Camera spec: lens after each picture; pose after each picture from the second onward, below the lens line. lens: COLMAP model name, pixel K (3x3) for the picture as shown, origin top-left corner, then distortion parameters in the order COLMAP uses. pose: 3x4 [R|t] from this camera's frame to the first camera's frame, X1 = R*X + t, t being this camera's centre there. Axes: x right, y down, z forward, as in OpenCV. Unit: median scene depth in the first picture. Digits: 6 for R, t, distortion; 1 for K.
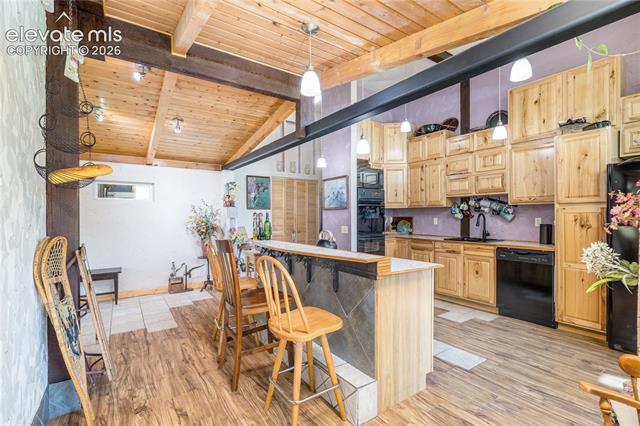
lens RADIAL K [[299.2, 0, 322.3], [0, 299.2, 215.2], [0, 0, 1]] dist [-0.015435, 0.000425]
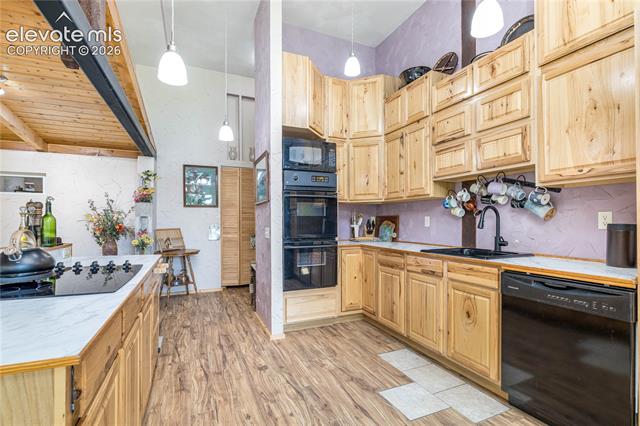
lens RADIAL K [[296.3, 0, 319.5], [0, 296.3, 219.0], [0, 0, 1]] dist [-0.002766, -0.000328]
pose [[0.974306, -0.000745, -0.225228, 0.366640], [-0.001143, 0.999965, -0.008248, 0.024552], [0.225226, 0.008294, 0.974271, 0.408281]]
